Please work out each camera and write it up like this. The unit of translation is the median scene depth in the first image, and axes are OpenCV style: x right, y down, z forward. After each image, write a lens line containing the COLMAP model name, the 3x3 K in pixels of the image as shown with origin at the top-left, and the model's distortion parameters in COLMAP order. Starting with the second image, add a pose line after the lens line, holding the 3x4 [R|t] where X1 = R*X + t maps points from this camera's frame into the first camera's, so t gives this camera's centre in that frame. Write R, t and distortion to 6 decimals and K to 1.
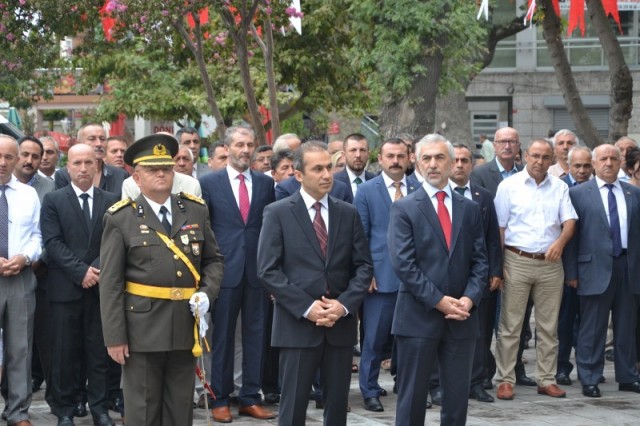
lens RADIAL K [[1986.2, 0, 320.0], [0, 1986.2, 213.0], [0, 0, 1]] dist [0.097814, 0.296715]
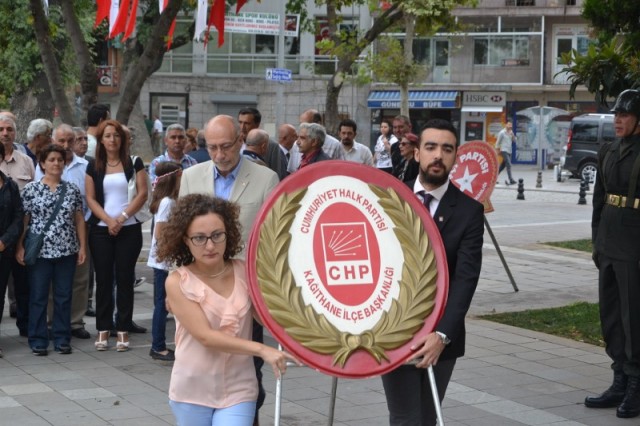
lens RADIAL K [[1340.0, 0, 320.0], [0, 1340.0, 213.0], [0, 0, 1]] dist [0.031198, 0.309683]
pose [[0.989565, 0.020084, 0.142681, 0.255476], [-0.024237, 0.999330, 0.027432, -0.013521], [-0.142034, -0.030604, 0.989389, 0.254524]]
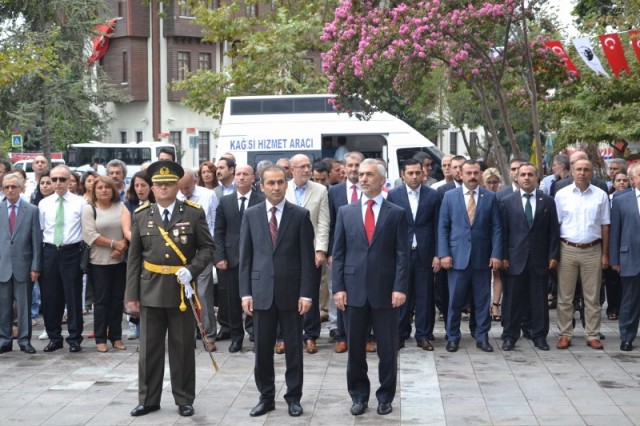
lens RADIAL K [[1196.5, 0, 320.0], [0, 1196.5, 213.0], [0, 0, 1]] dist [-0.007207, 0.078218]
pose [[0.913250, 0.018392, -0.406985, 0.274737], [-0.012993, 0.999787, 0.016025, -0.011722], [0.407193, -0.009347, 0.913294, 0.172121]]
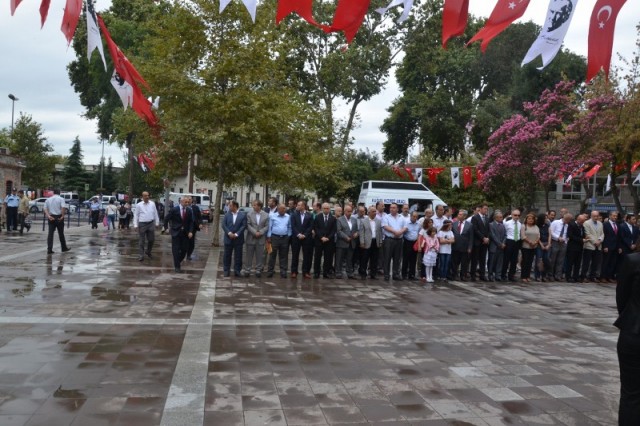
lens RADIAL K [[510.5, 0, 320.0], [0, 510.5, 213.0], [0, 0, 1]] dist [-0.012491, -0.004466]
pose [[0.985460, 0.056390, -0.160277, -0.456082], [-0.061647, 0.997705, -0.028011, 0.026149], [0.158329, 0.037485, 0.986675, -0.113339]]
